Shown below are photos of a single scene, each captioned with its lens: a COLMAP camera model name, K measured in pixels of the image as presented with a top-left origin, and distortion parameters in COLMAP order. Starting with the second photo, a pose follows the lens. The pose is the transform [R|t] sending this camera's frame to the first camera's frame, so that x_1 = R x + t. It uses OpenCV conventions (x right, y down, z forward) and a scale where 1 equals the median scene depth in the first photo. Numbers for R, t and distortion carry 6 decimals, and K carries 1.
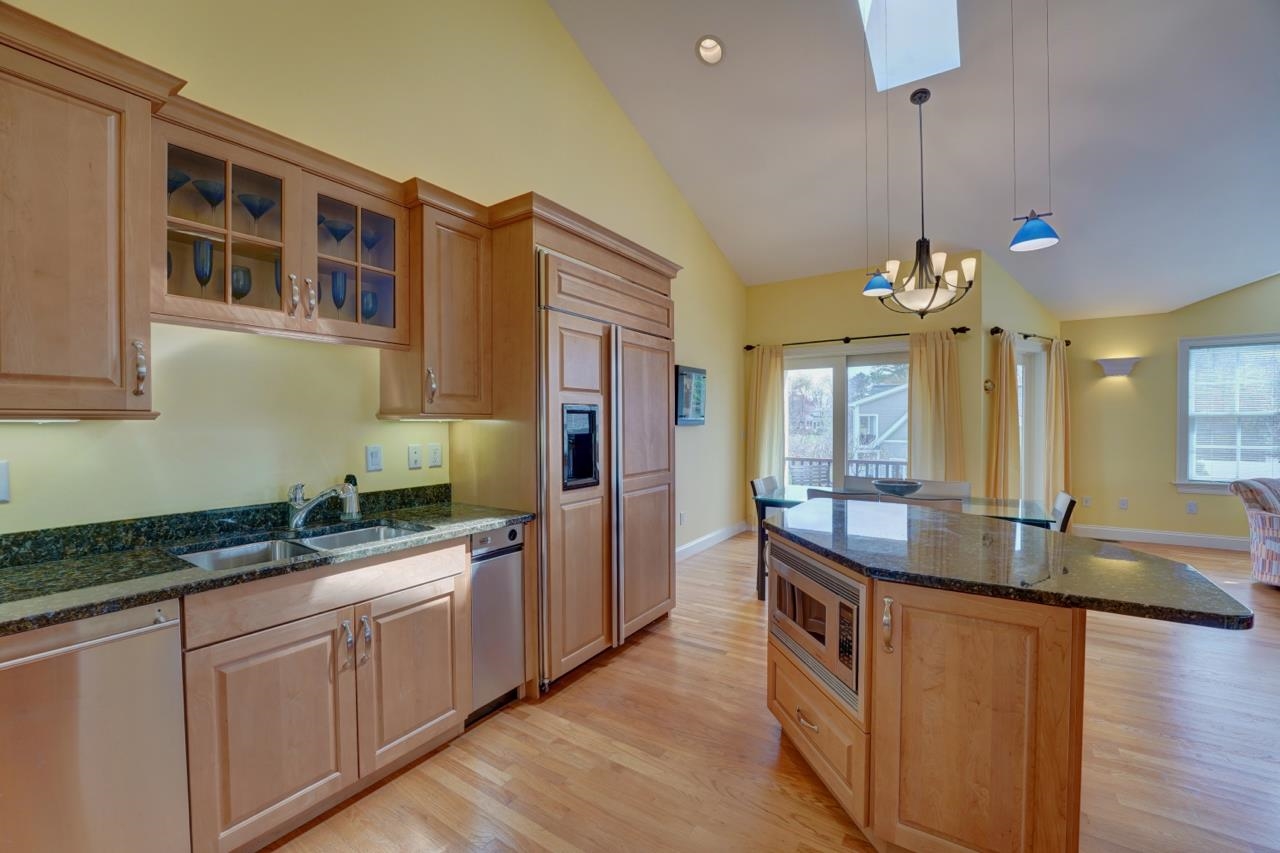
lens RADIAL K [[517.0, 0, 640.0], [0, 517.0, 426.5], [0, 0, 1]] dist [-0.018779, 0.000268]
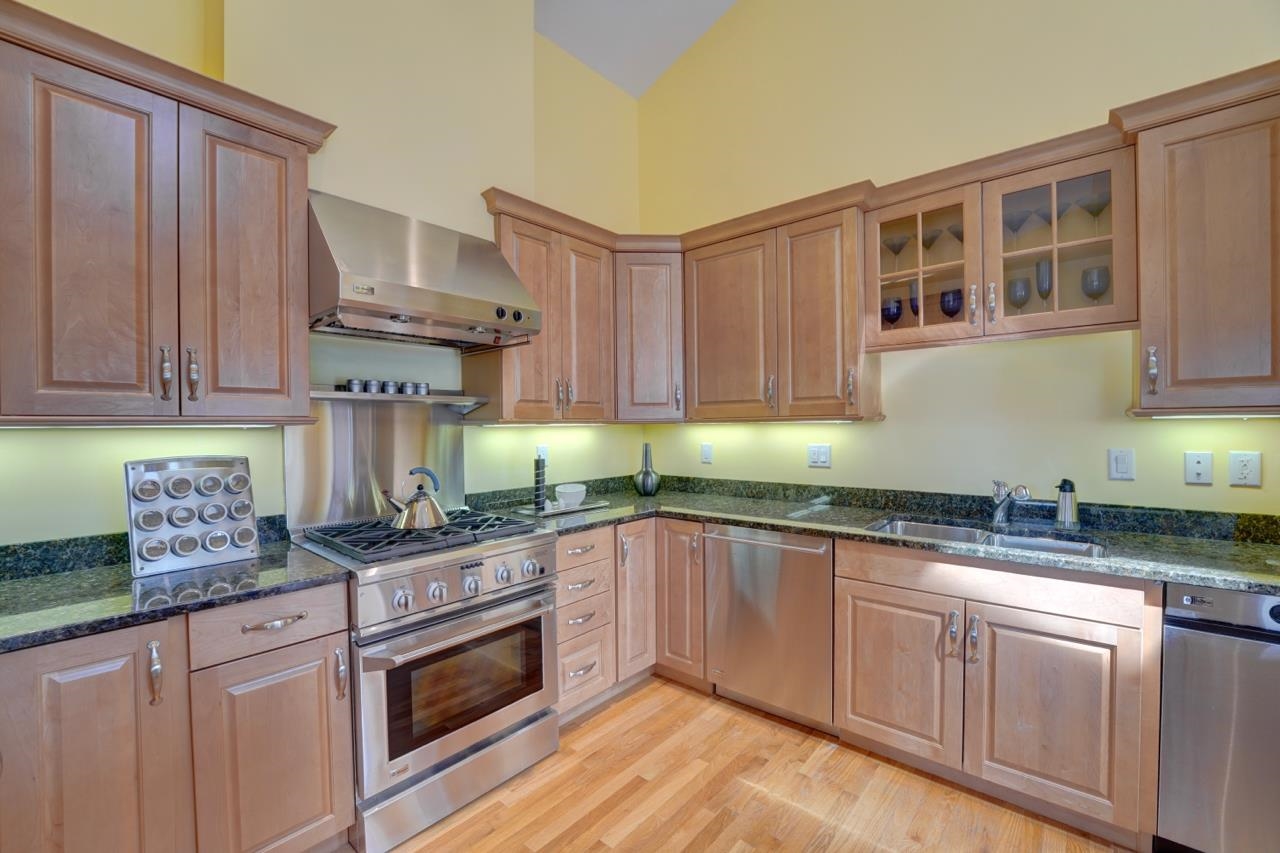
lens RADIAL K [[524.8, 0, 640.0], [0, 524.8, 426.5], [0, 0, 1]] dist [-0.023055, 0.000094]
pose [[-0.118238, 0.006440, -0.992964, 0.488962], [0.000635, 0.999979, 0.006409, -0.005577], [0.992985, 0.000127, -0.118239, 0.427269]]
